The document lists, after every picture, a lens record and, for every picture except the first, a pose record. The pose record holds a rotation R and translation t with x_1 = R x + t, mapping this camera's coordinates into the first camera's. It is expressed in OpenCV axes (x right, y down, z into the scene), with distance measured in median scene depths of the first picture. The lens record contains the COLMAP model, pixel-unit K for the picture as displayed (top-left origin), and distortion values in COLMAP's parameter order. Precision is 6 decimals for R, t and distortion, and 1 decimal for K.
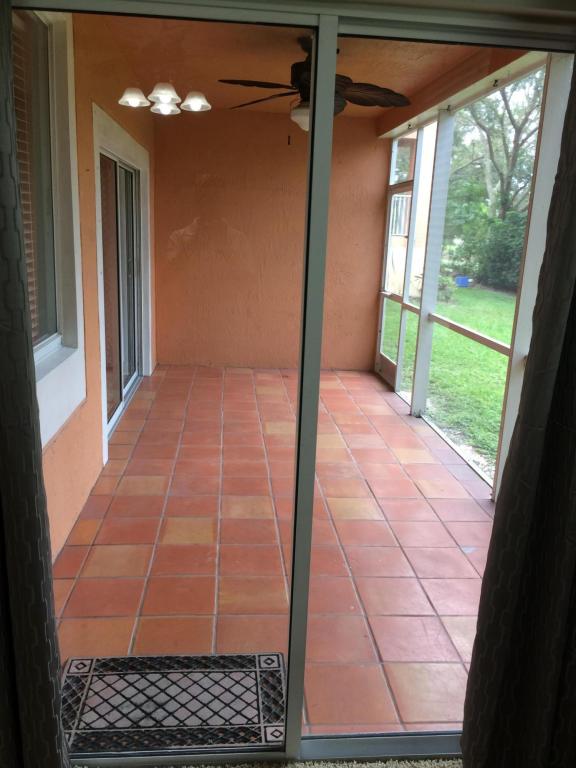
lens RADIAL K [[658.7, 0, 288.0], [0, 658.7, 384.0], [0, 0, 1]] dist [0.078099, -0.122386]
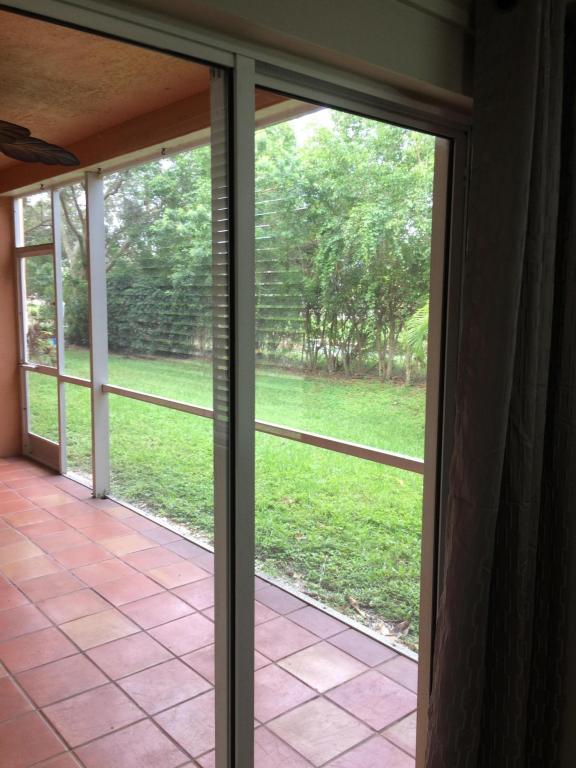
lens RADIAL K [[658.7, 0, 288.0], [0, 658.7, 384.0], [0, 0, 1]] dist [0.078099, -0.122386]
pose [[0.813106, -0.108189, 0.571973, -0.096562], [0.156903, 0.986944, -0.036370, -0.030399], [-0.560571, 0.119317, 0.819466, 0.086669]]
